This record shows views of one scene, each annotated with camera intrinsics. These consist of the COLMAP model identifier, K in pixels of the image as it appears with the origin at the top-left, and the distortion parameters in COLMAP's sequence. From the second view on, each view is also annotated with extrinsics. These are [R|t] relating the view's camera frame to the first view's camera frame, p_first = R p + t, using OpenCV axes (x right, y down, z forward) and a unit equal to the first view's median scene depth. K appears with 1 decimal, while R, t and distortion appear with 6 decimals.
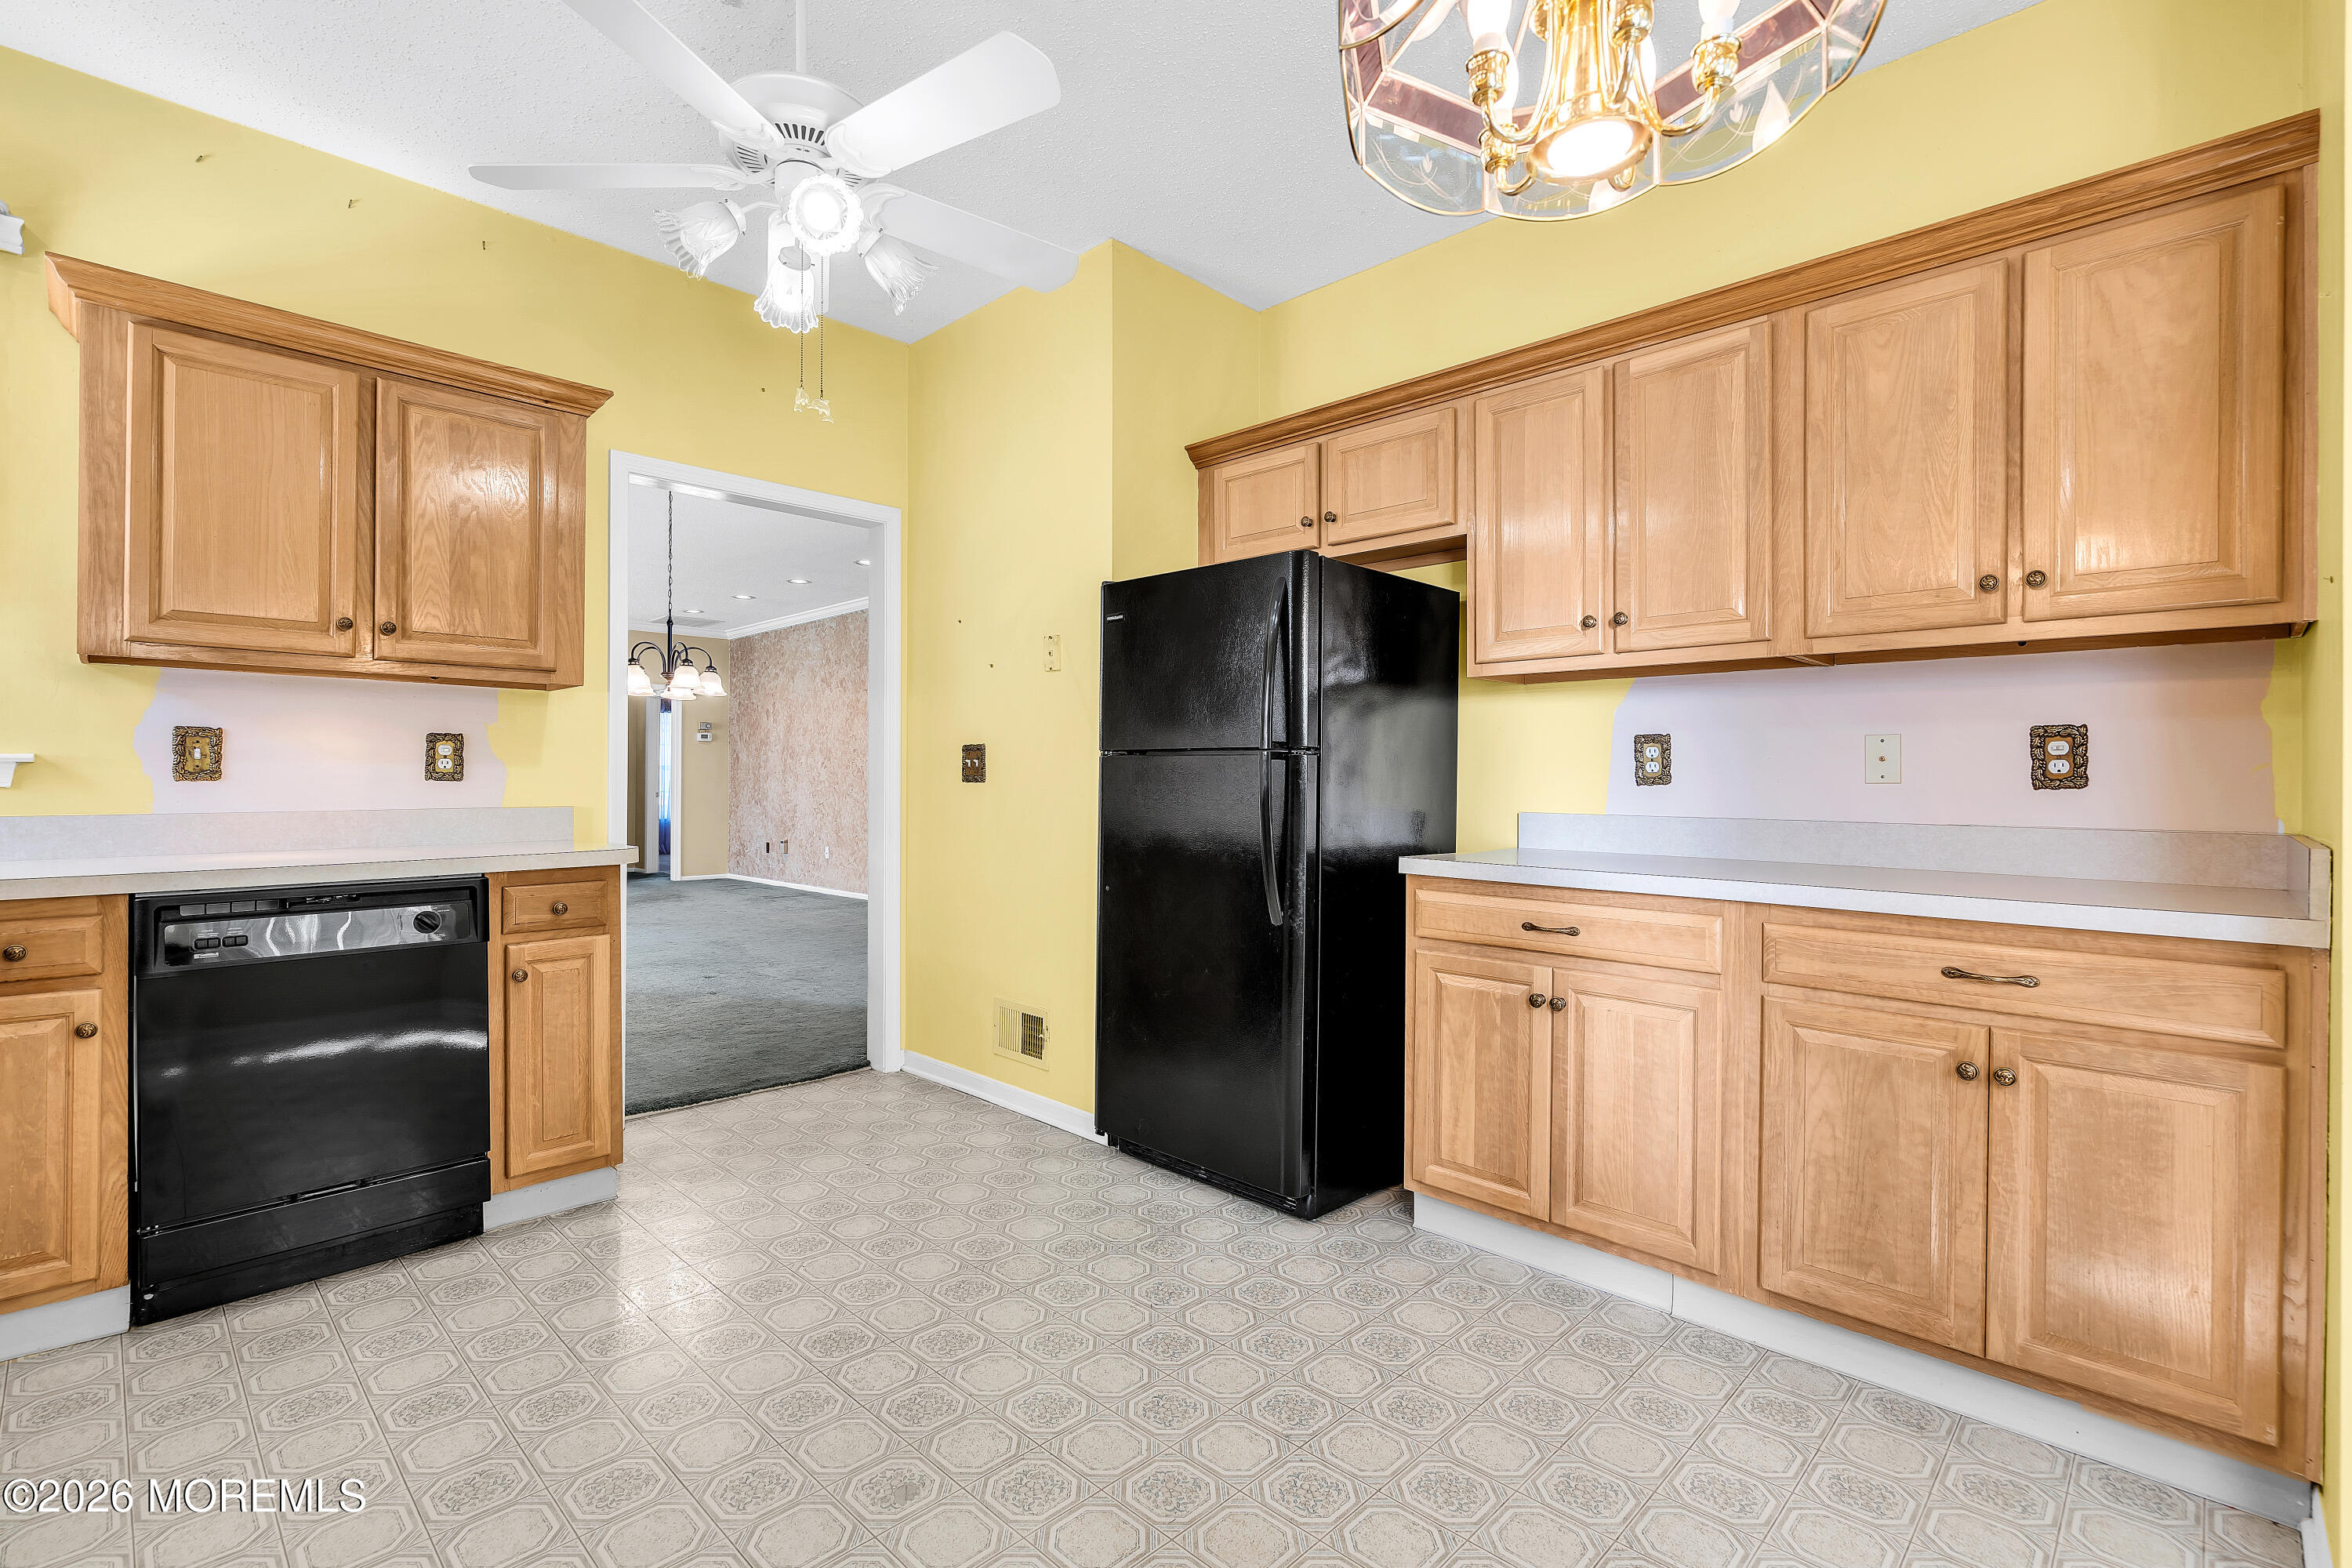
lens RADIAL K [[1070.8, 0, 1152.7], [0, 1070.8, 780.0], [0, 0, 1]] dist [-0.001190, -0.000184]
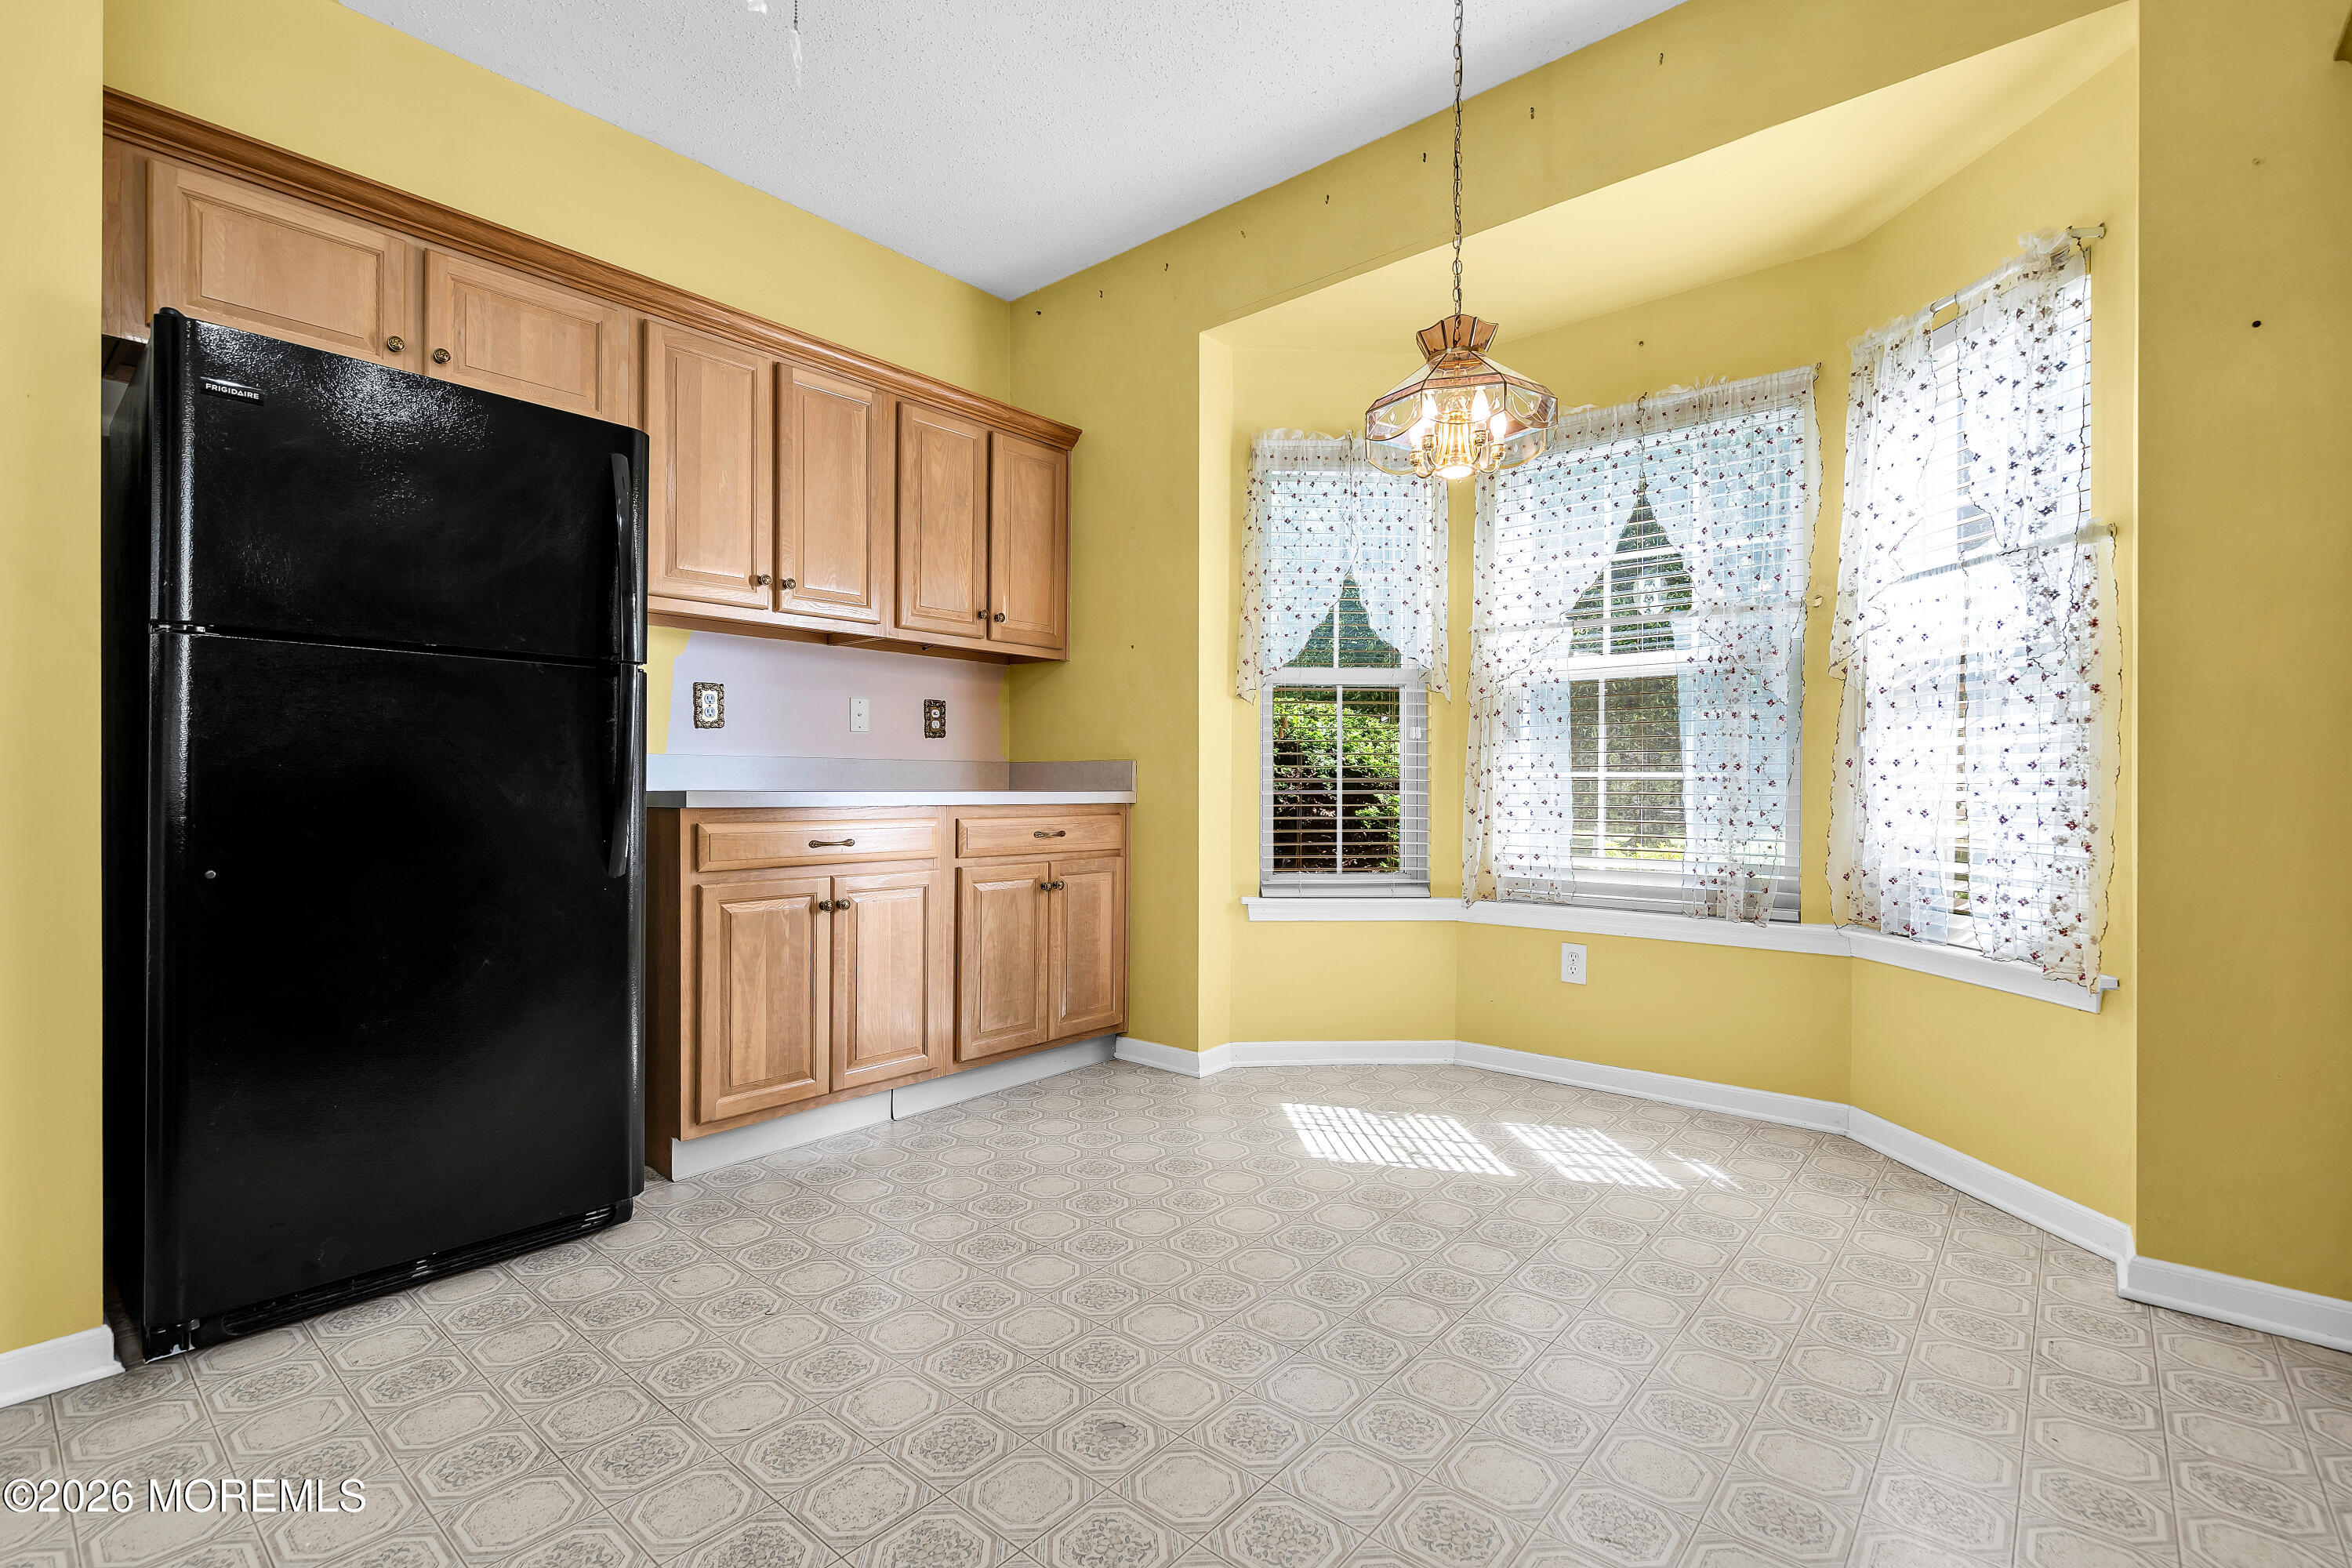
lens RADIAL K [[1070.8, 0, 1164.9], [0, 1070.8, 776.5], [0, 0, 1]] dist [-0.001190, -0.000184]
pose [[-0.075709, -0.001399, 0.997129, -0.804088], [-0.004087, 0.999991, 0.001093, 0.061170], [-0.997122, -0.003993, -0.075714, 0.703449]]
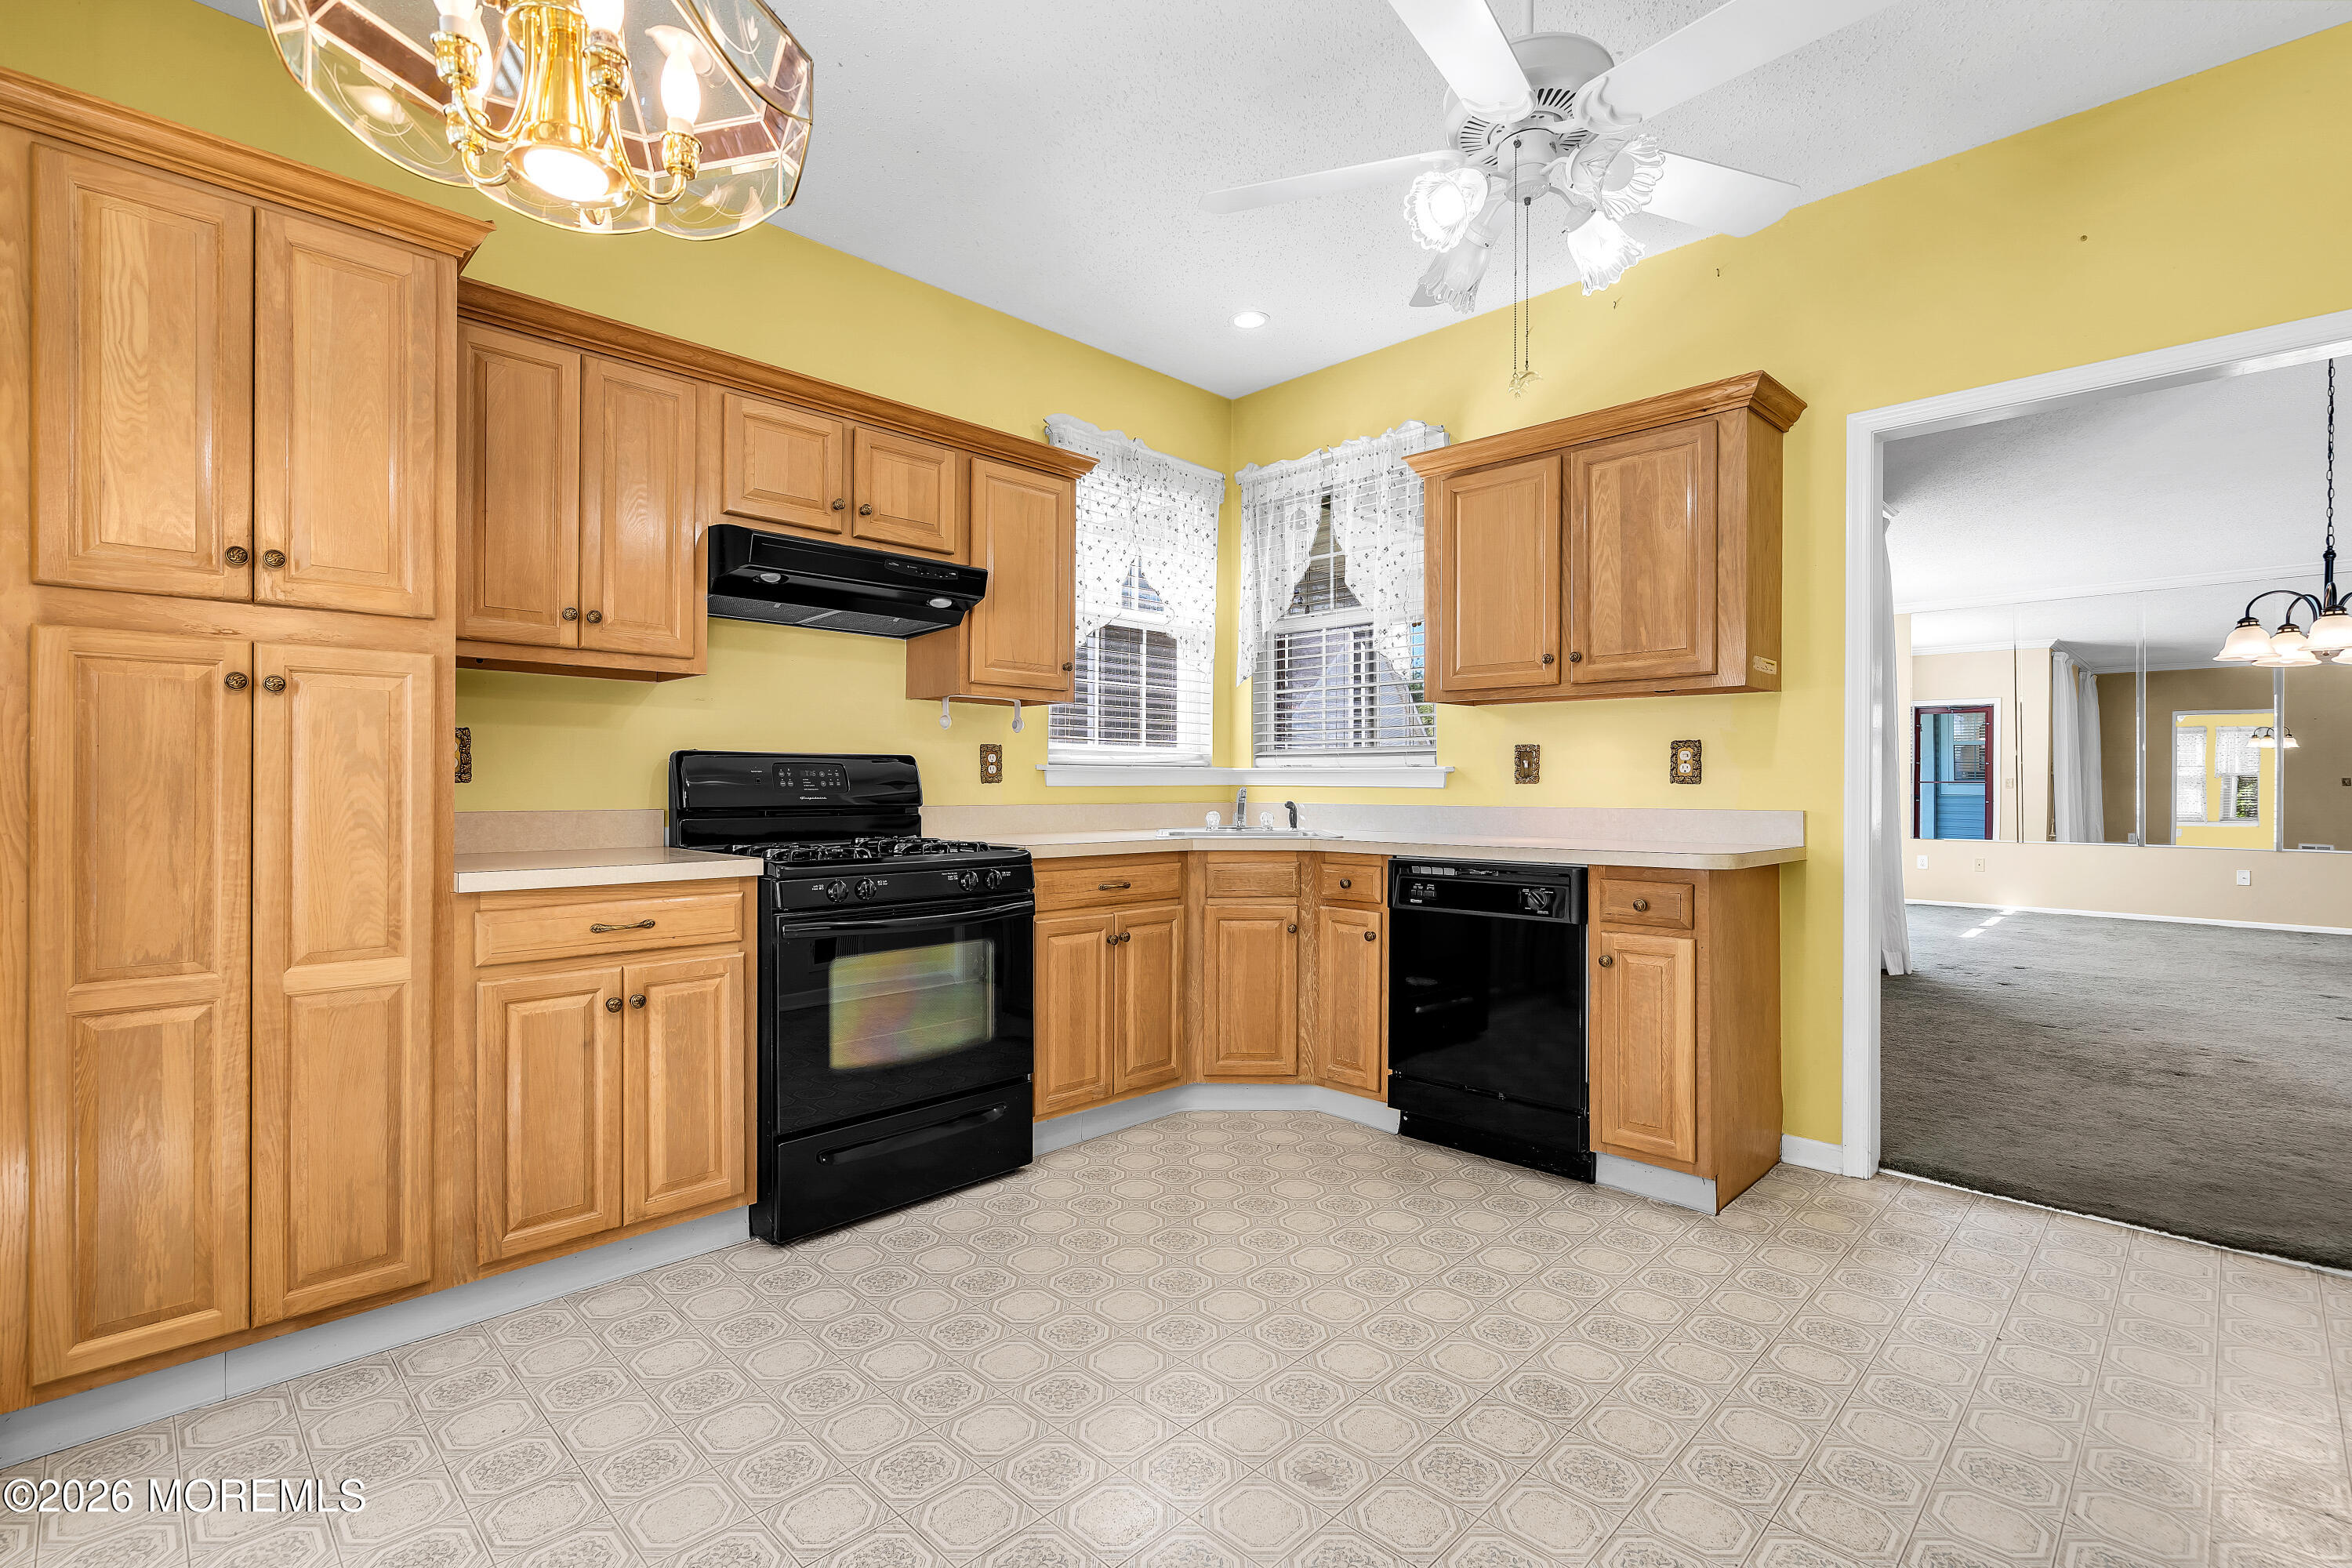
lens RADIAL K [[1070.8, 0, 1164.3], [0, 1070.8, 786.3], [0, 0, 1]] dist [-0.001190, -0.000184]
pose [[0.004244, 0.003648, -0.999984, 0.540756], [-0.001469, 0.999992, 0.003642, 0.000043], [0.999990, 0.001453, 0.004249, 0.582297]]
